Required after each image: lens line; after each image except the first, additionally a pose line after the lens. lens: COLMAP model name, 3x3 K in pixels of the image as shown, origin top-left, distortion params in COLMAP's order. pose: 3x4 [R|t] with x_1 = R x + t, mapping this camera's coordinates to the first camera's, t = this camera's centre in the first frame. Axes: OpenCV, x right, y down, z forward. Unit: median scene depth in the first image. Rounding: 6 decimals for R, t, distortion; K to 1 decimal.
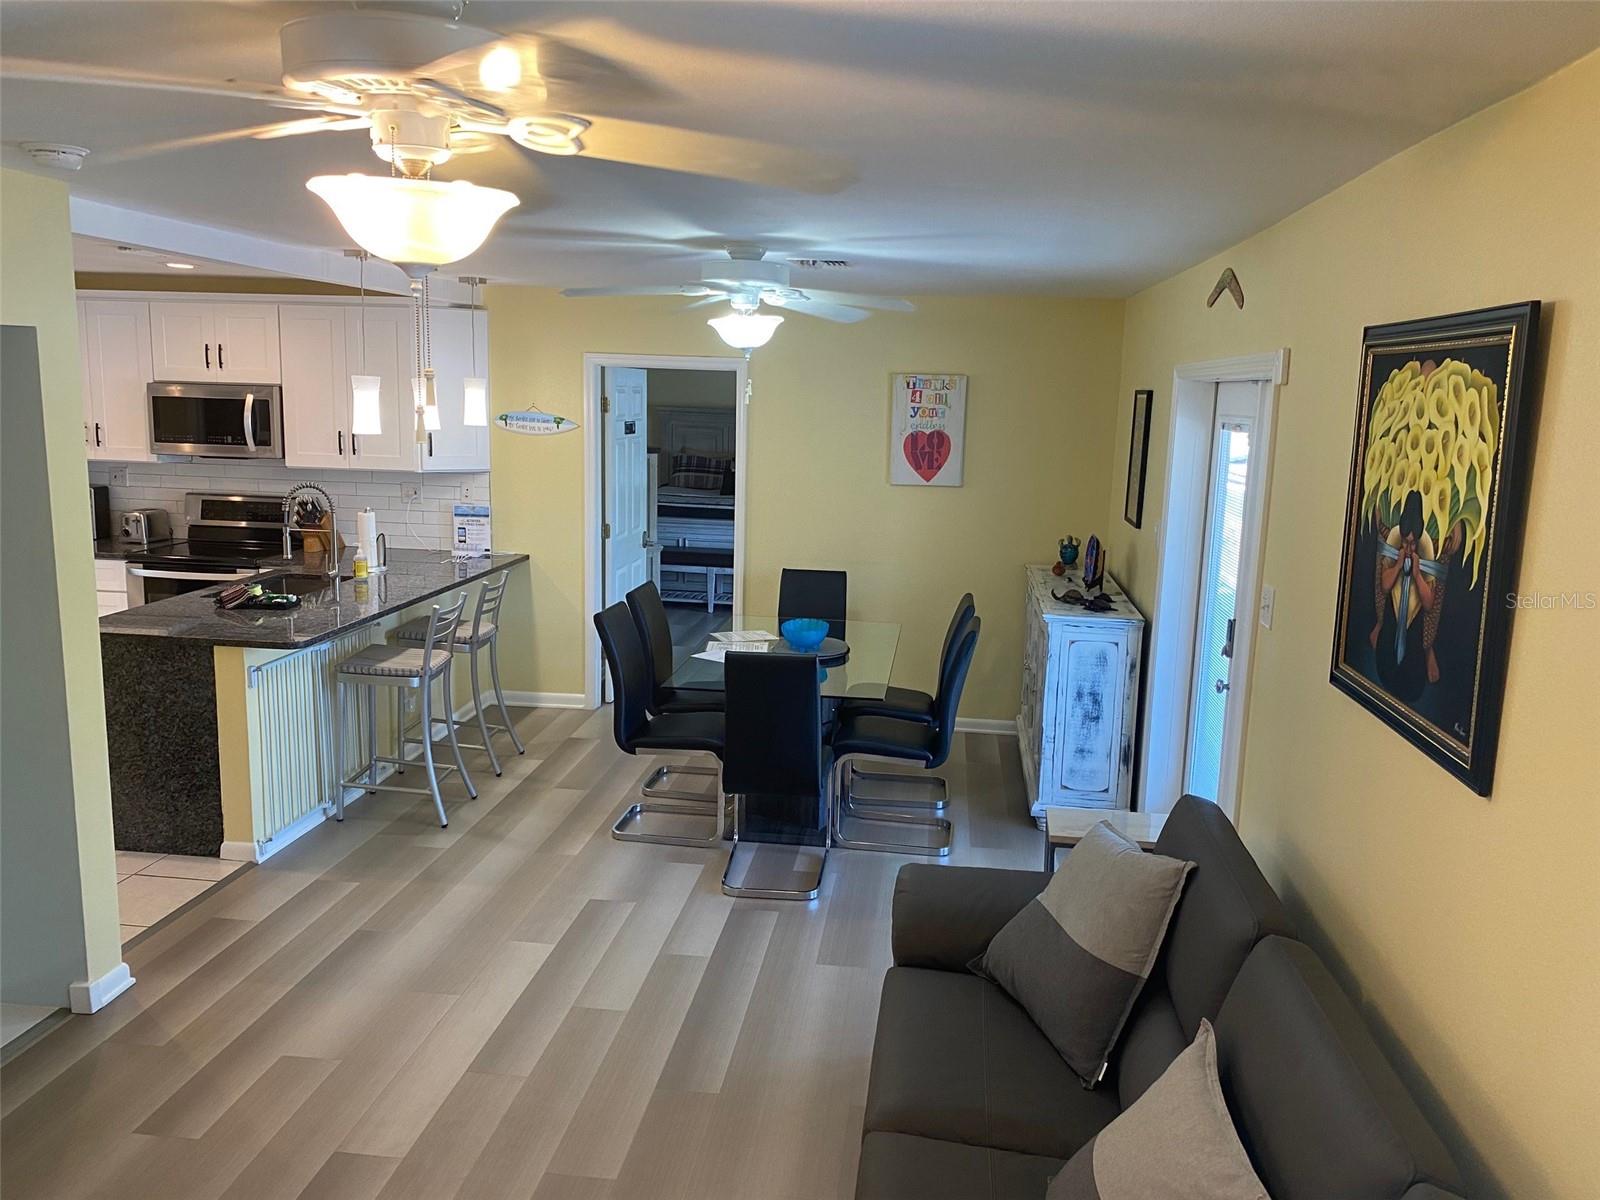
lens RADIAL K [[1233.4, 0, 801.3], [0, 1233.4, 592.4], [0, 0, 1]] dist [0.050803, -0.058871]
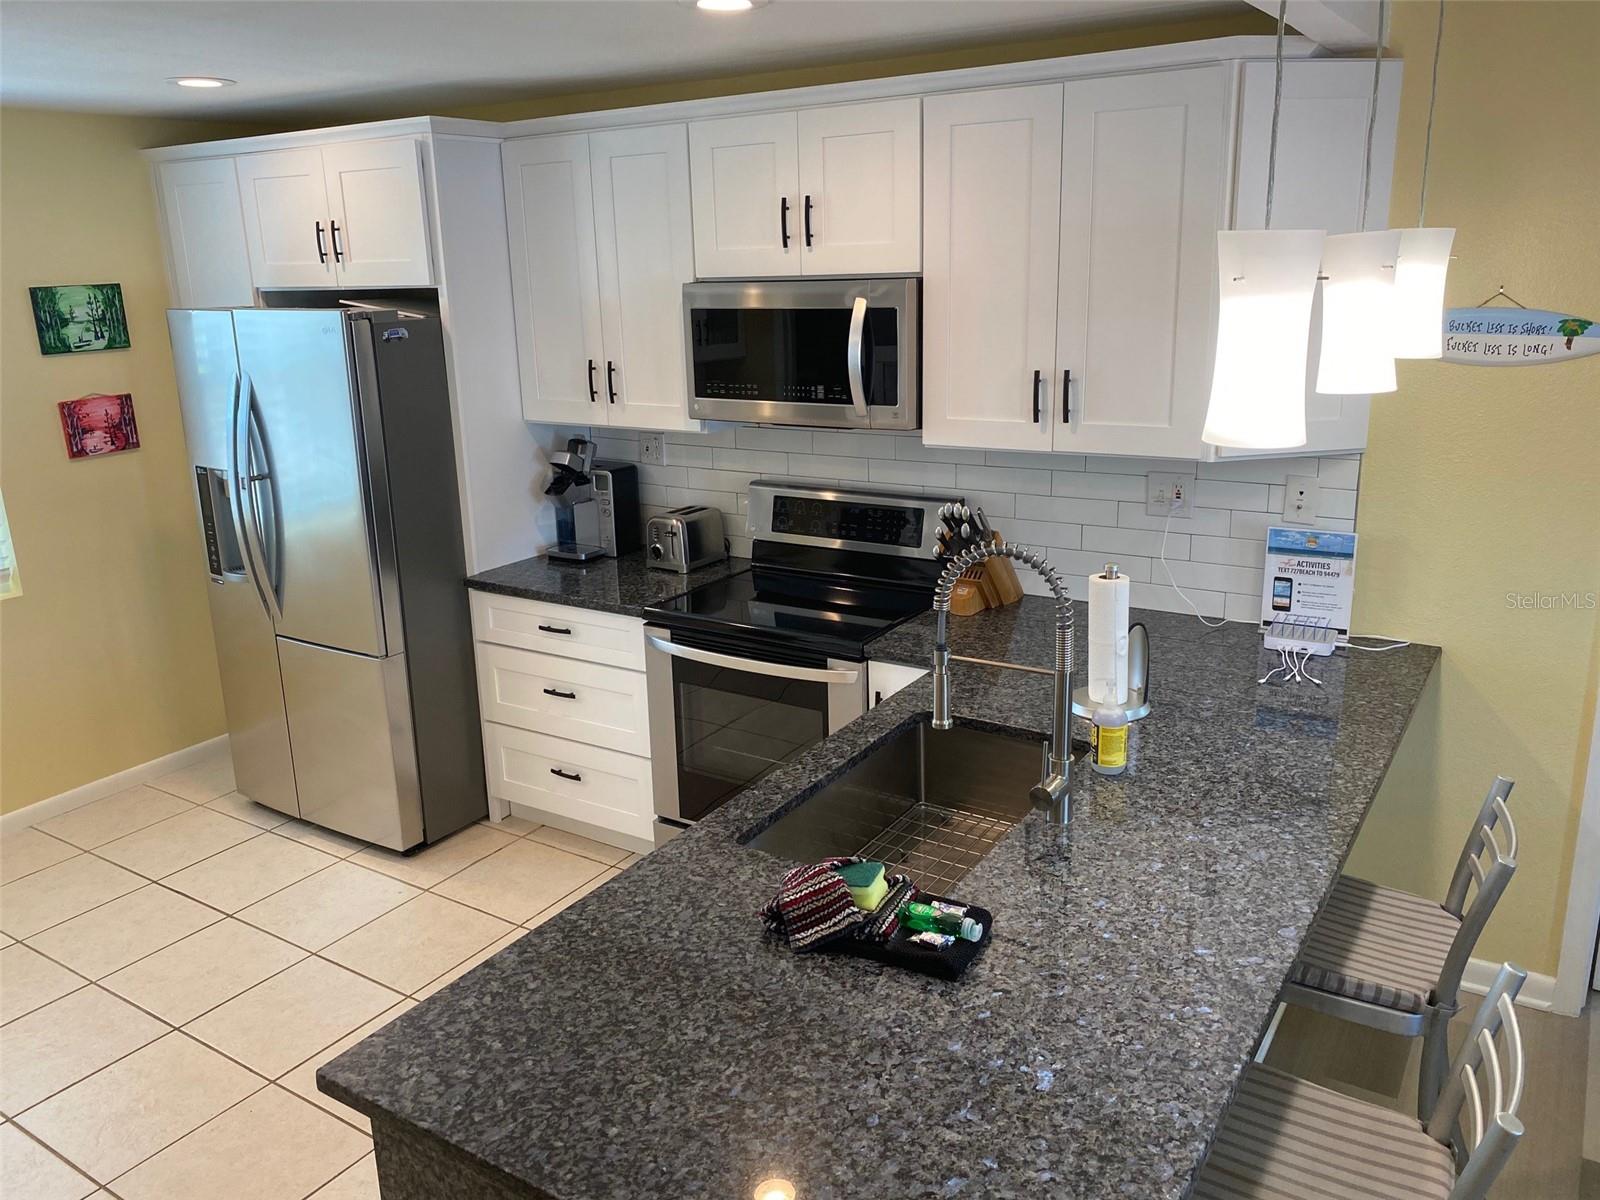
lens RADIAL K [[1233.4, 0, 801.3], [0, 1233.4, 592.4], [0, 0, 1]] dist [0.050803, -0.058871]
pose [[0.898333, 0.061901, -0.434932, -0.240471], [-0.021589, 0.995048, 0.097028, -0.088737], [0.438784, -0.077773, 0.895221, 0.534077]]
